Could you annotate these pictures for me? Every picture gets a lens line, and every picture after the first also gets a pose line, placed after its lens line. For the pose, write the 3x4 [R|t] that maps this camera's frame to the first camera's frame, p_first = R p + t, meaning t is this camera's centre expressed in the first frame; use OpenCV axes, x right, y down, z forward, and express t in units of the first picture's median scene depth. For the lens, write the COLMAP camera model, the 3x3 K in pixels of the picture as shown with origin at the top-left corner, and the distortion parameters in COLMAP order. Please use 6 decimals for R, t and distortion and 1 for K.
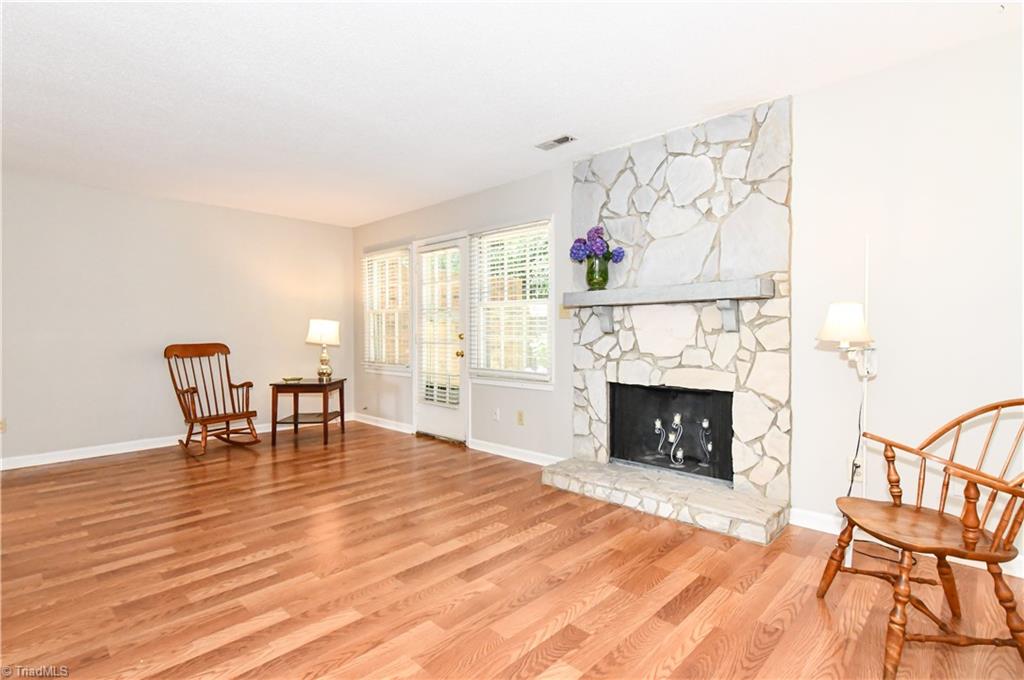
lens RADIAL K [[501.1, 0, 514.5], [0, 501.1, 338.5], [0, 0, 1]] dist [0.005222, -0.009098]
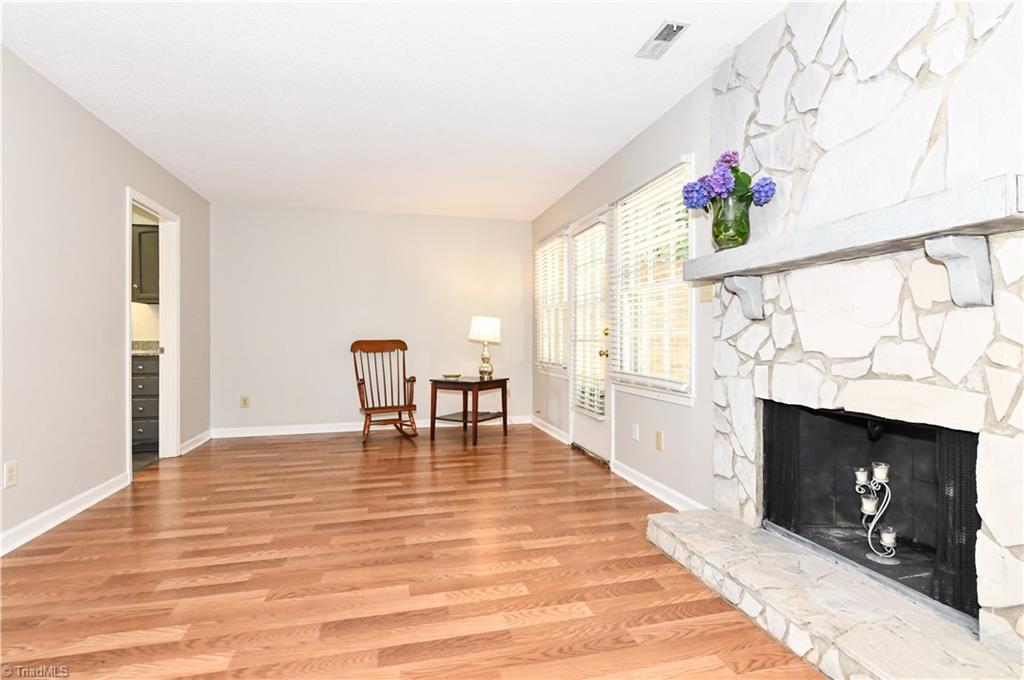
lens RADIAL K [[501.1, 0, 508.3], [0, 501.1, 338.1], [0, 0, 1]] dist [0.005222, -0.009098]
pose [[0.842478, 0.000946, -0.538730, 0.272851], [-0.007760, 0.999916, -0.010379, 0.022059], [0.538675, 0.012924, 0.842415, 0.316102]]
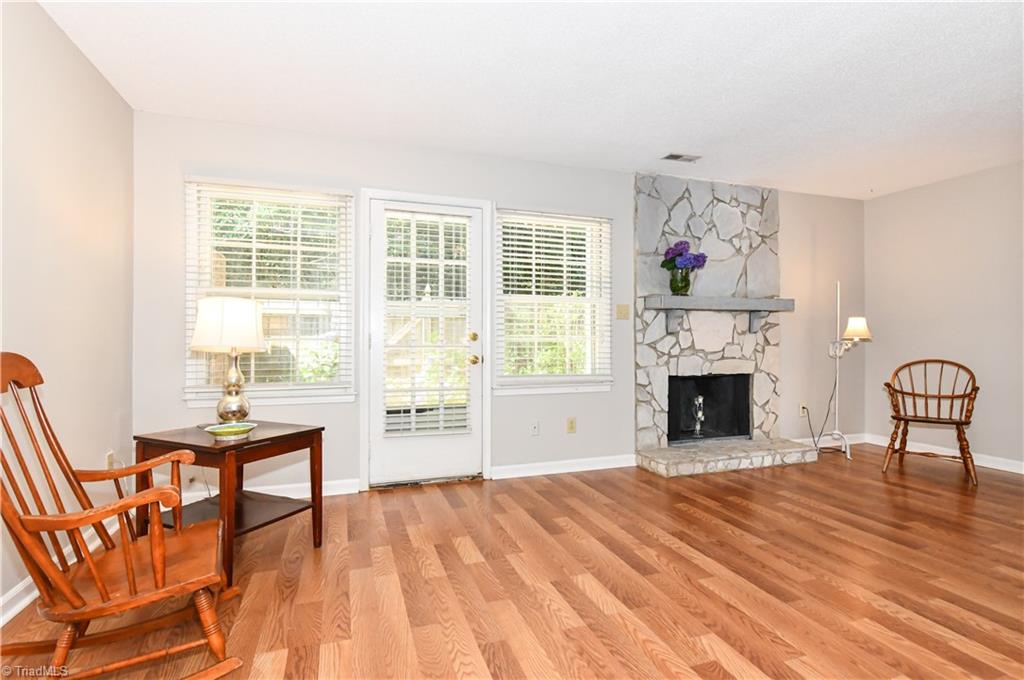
lens RADIAL K [[501.1, 0, 517.9], [0, 501.1, 337.9], [0, 0, 1]] dist [0.005222, -0.009098]
pose [[0.449321, 0.006084, 0.893350, -1.039365], [0.008528, 0.999902, -0.011099, 0.009957], [-0.893330, 0.012605, 0.449225, 0.824449]]
